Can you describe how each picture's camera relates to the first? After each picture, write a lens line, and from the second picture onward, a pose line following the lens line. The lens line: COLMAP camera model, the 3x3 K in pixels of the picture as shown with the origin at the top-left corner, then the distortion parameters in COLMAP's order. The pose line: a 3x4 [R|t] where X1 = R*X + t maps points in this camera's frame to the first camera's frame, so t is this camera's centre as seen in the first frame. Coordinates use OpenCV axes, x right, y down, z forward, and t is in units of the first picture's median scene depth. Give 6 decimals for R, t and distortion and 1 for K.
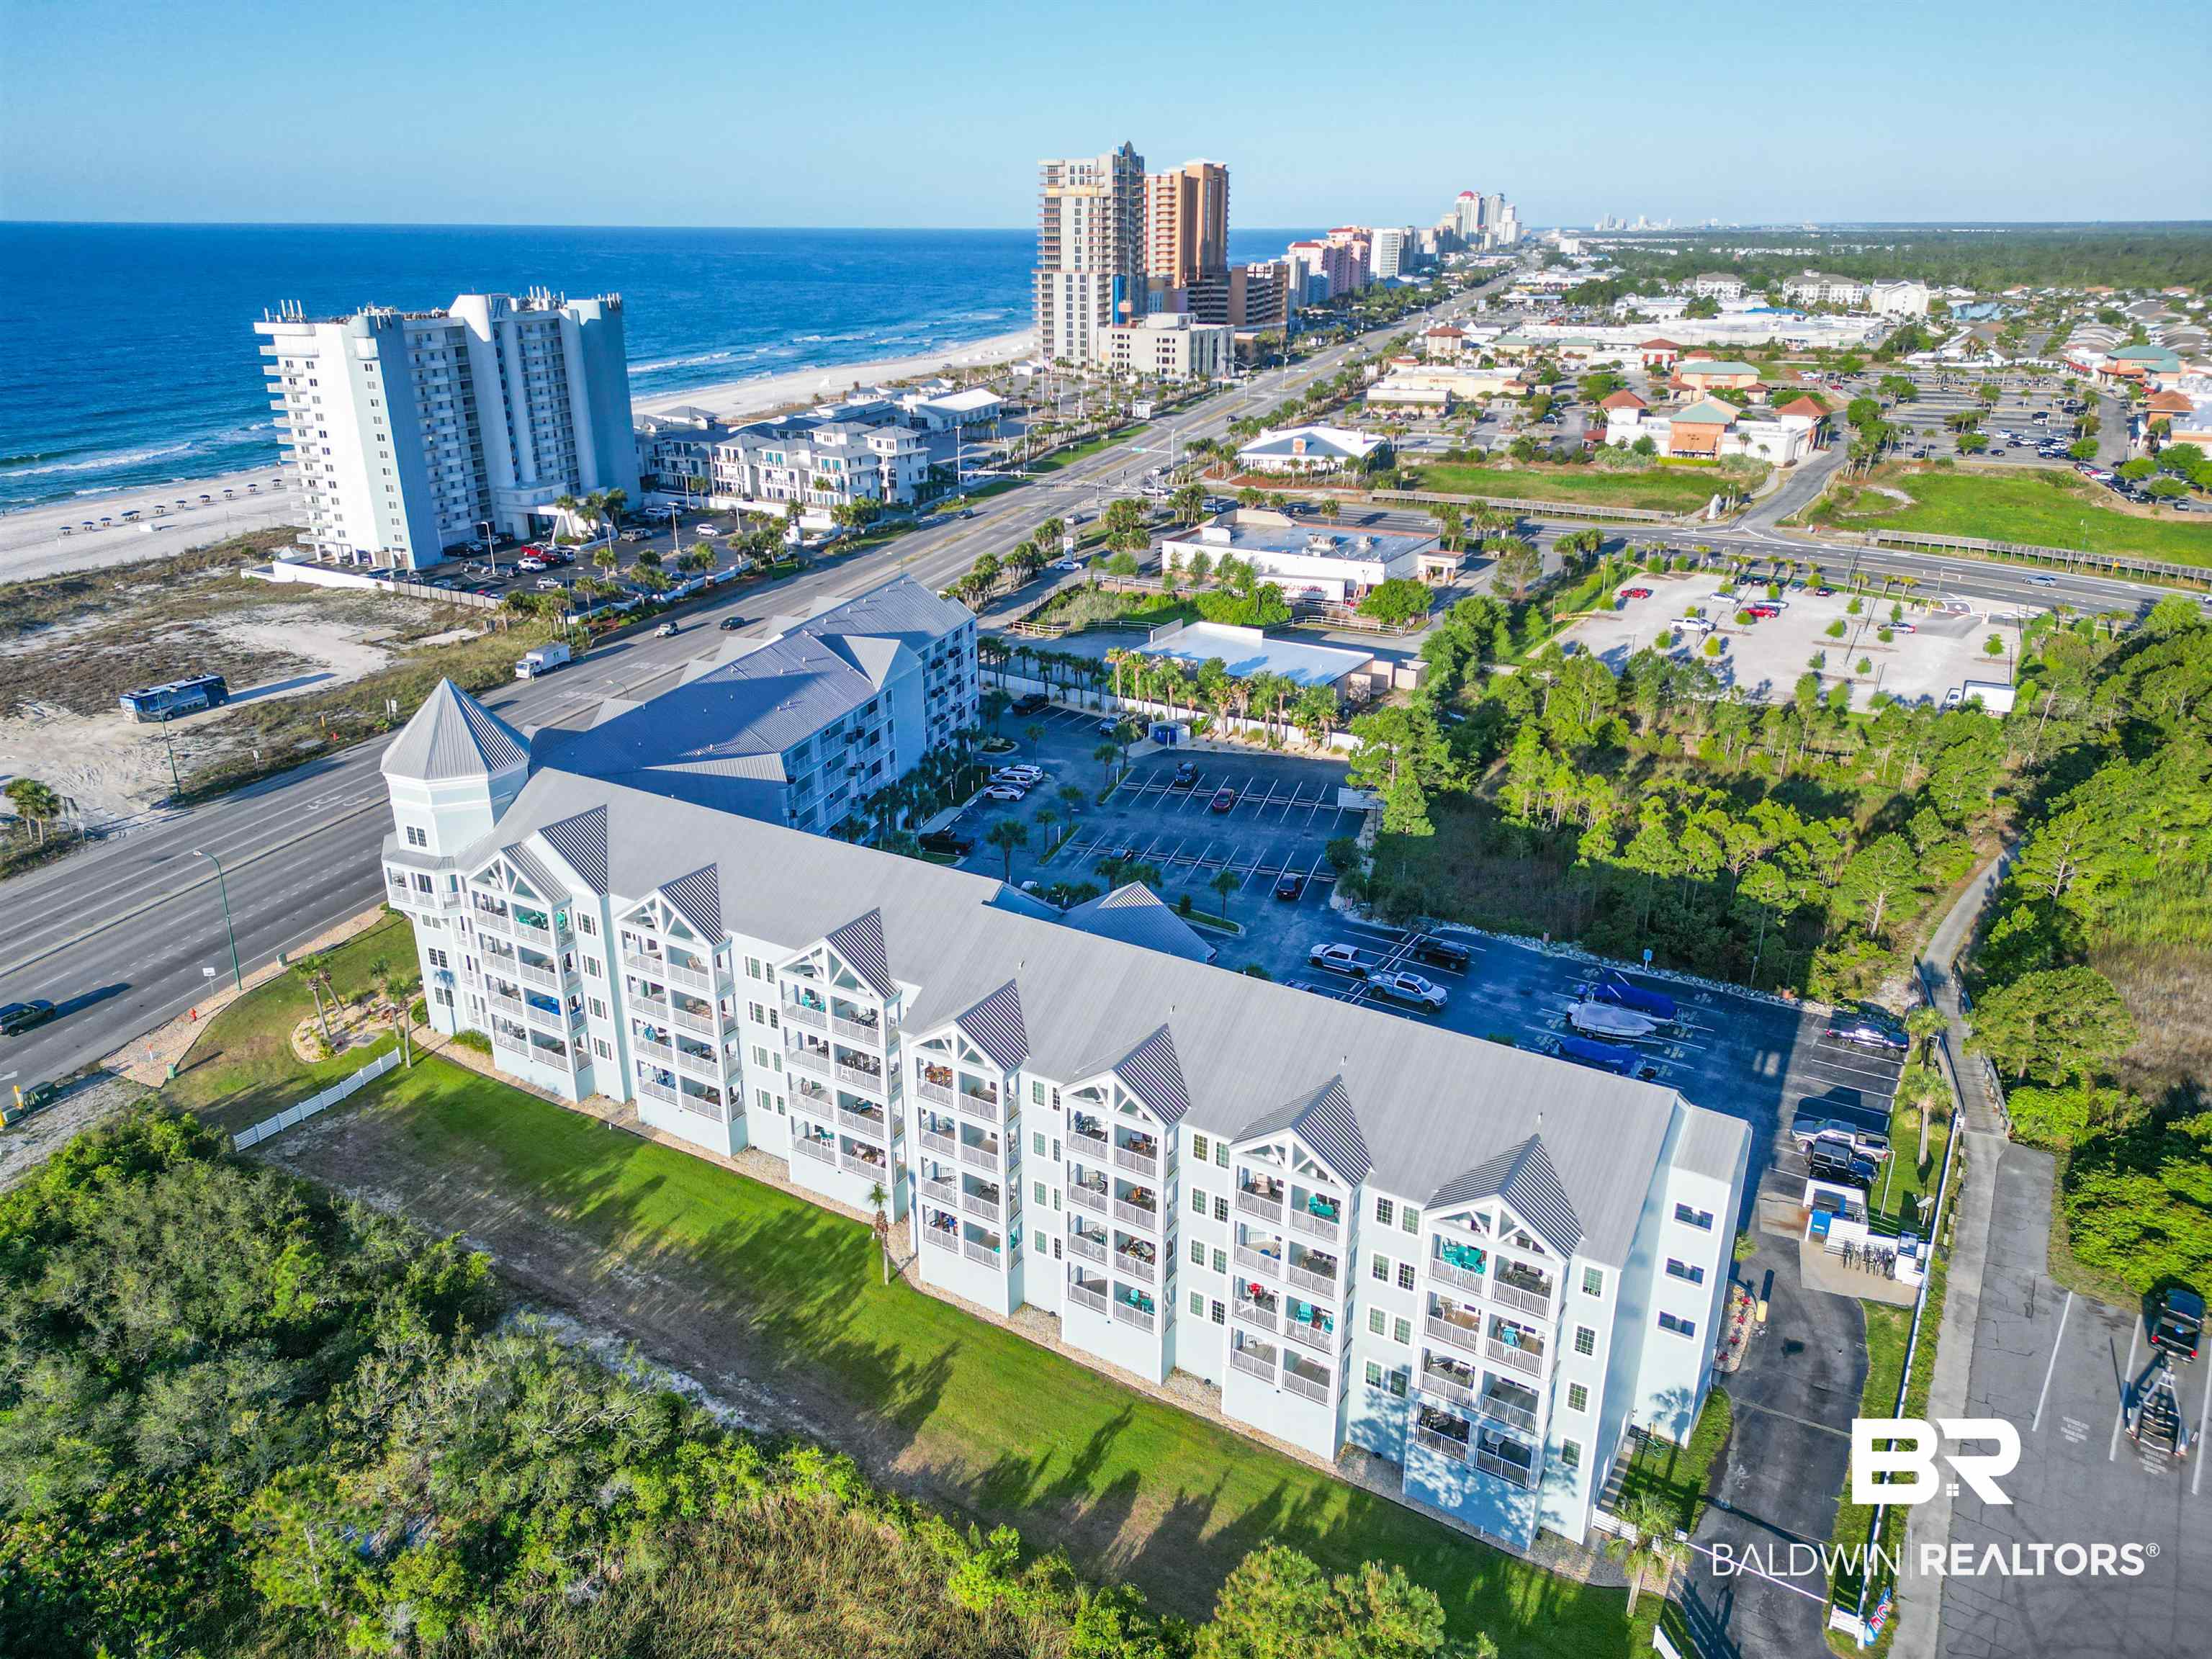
lens RADIAL K [[1542.9, 0, 1106.0], [0, 1542.9, 829.5], [0, 0, 1]] dist [0.072653, -0.070962]
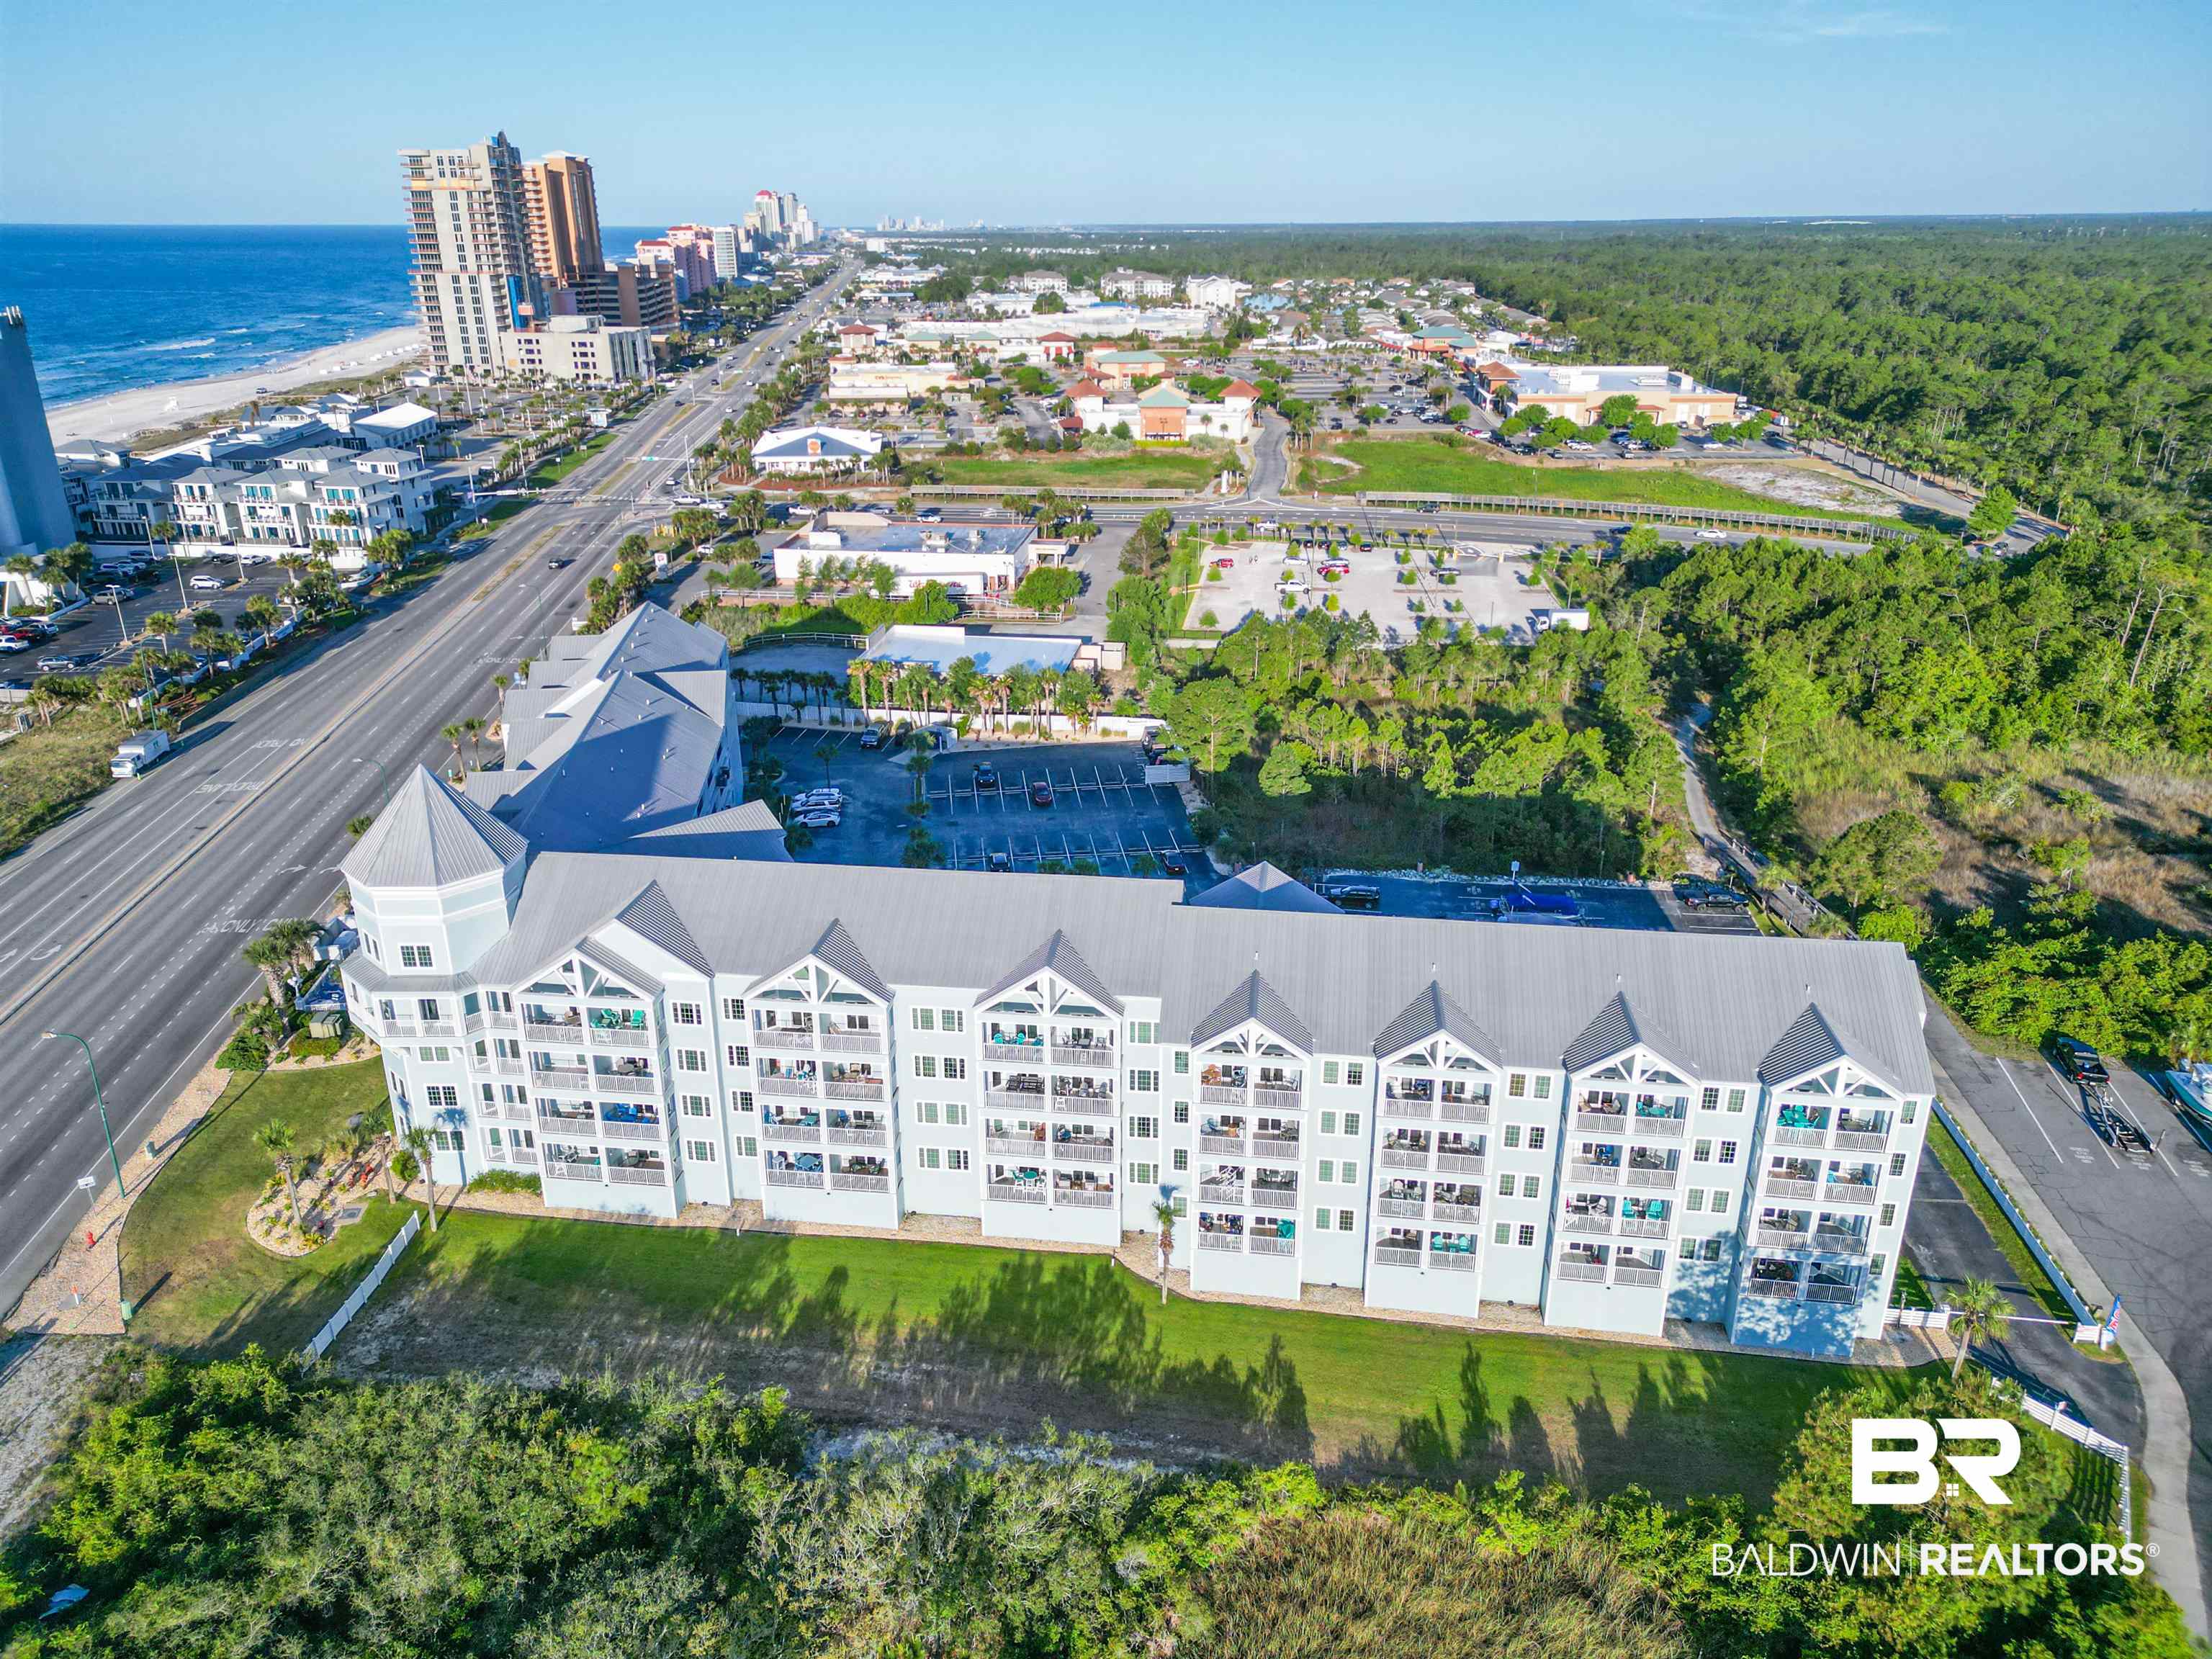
lens RADIAL K [[1542.9, 0, 1106.0], [0, 1542.9, 829.5], [0, 0, 1]] dist [0.072653, -0.070962]
pose [[0.910788, -0.153599, 0.383239, -0.151375], [0.153397, 0.987669, 0.031293, -0.011613], [-0.383320, 0.030286, 0.923119, 0.030700]]
